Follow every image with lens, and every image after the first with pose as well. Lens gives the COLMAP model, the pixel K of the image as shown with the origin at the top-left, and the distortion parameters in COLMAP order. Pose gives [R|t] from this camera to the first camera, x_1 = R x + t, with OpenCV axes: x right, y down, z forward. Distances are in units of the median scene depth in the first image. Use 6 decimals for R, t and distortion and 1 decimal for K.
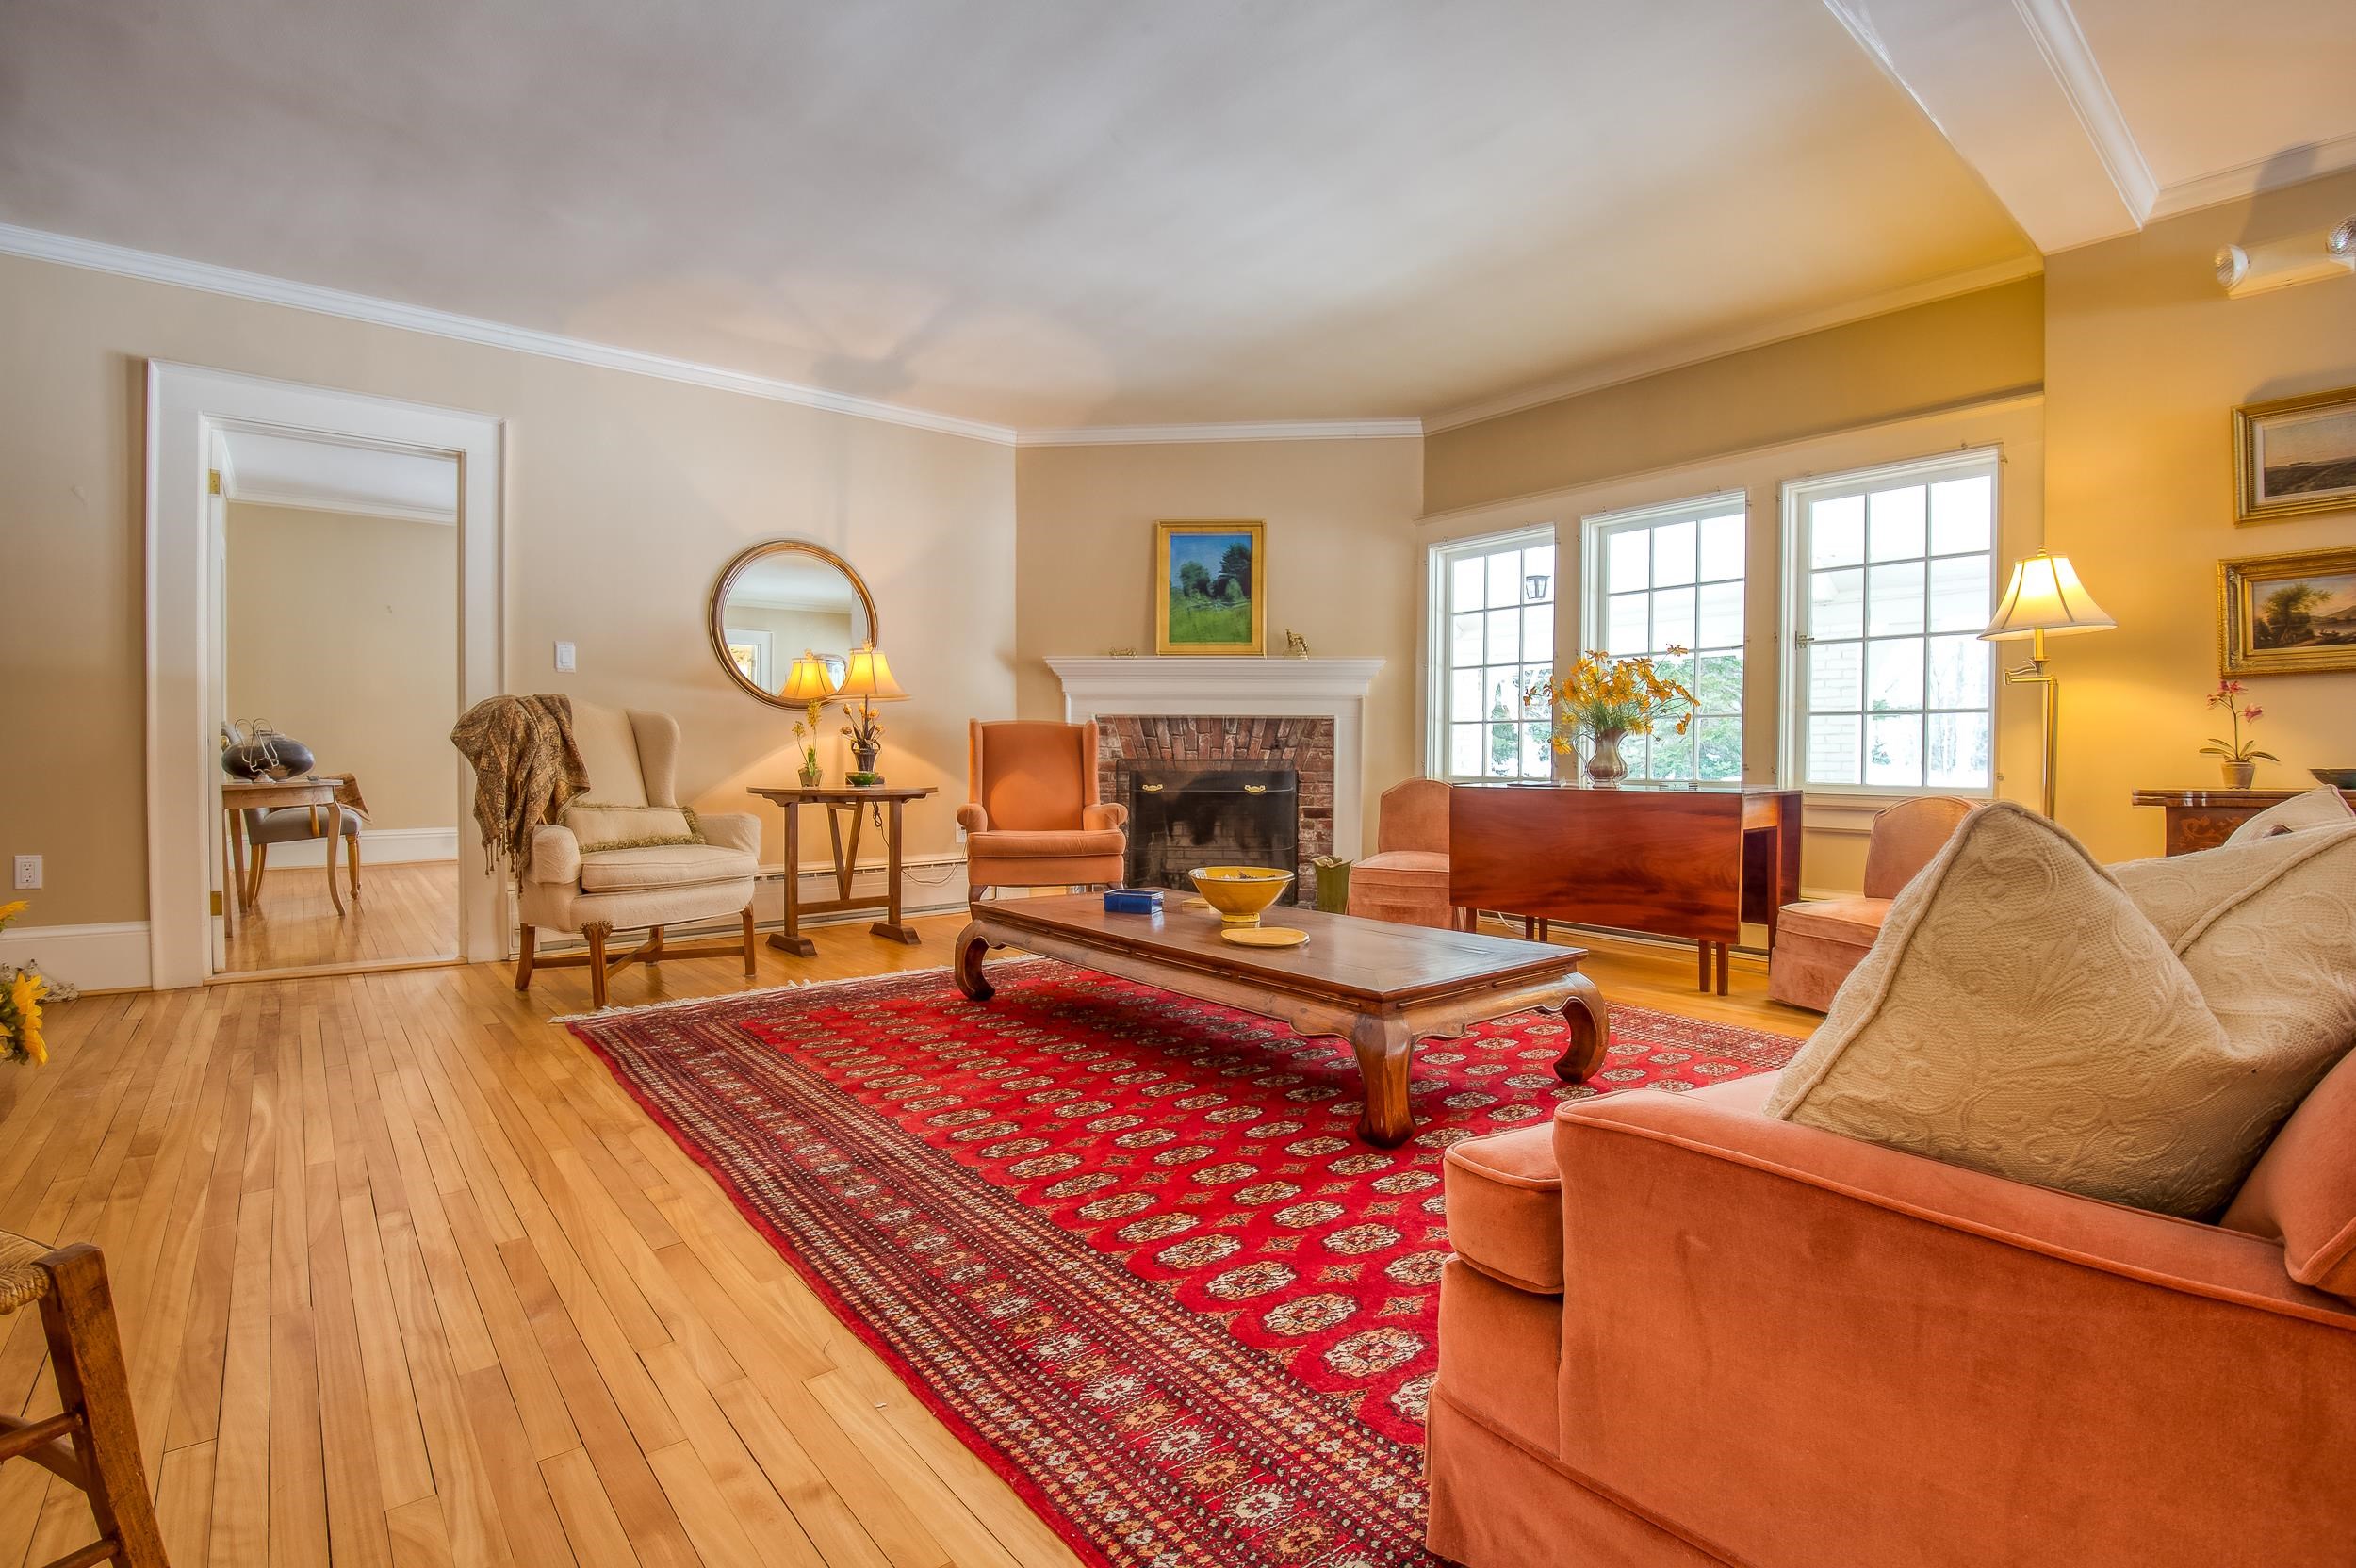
lens RADIAL K [[1124.5, 0, 1140.3], [0, 1124.5, 793.5], [0, 0, 1]] dist [-0.028916, -0.001123]
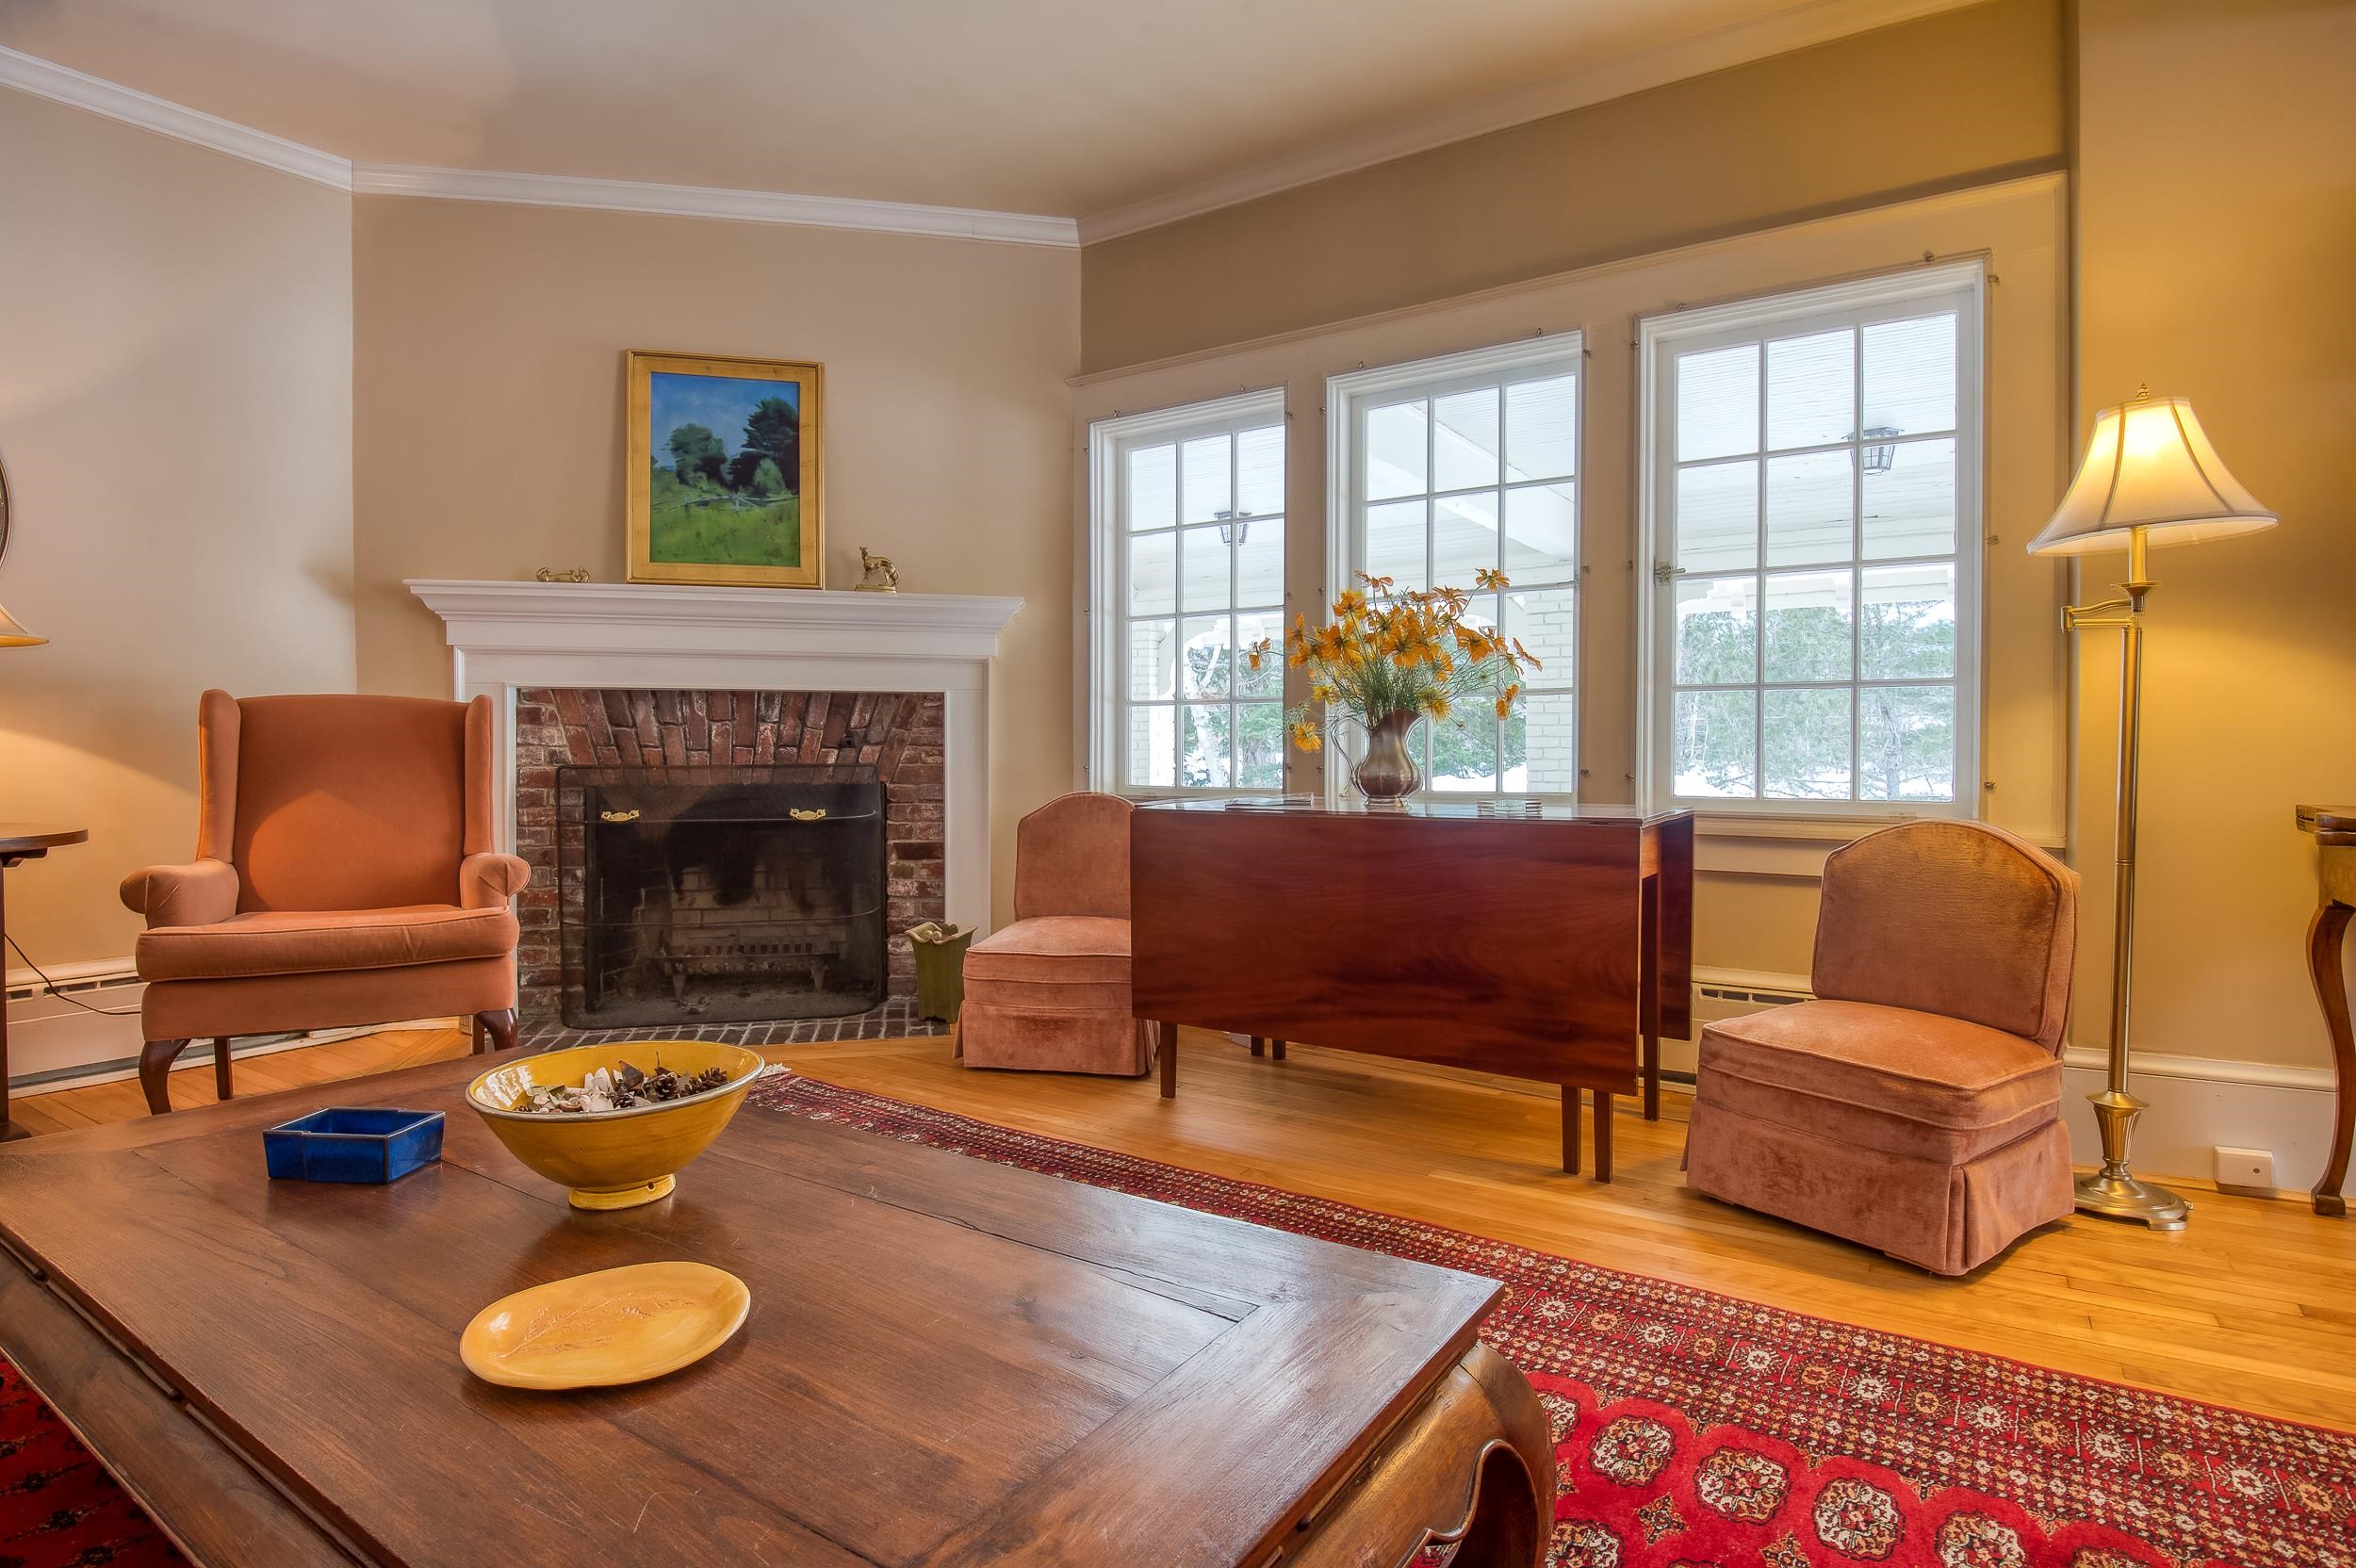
lens RADIAL K [[1255.1, 0, 1173.1], [0, 1255.1, 778.8], [0, 0, 1]] dist [-0.003205, -0.000136]
pose [[0.952549, -0.010024, 0.304220, 0.088326], [0.013923, 0.999846, -0.010649, -0.013643], [-0.304066, 0.014379, 0.952542, 0.329803]]
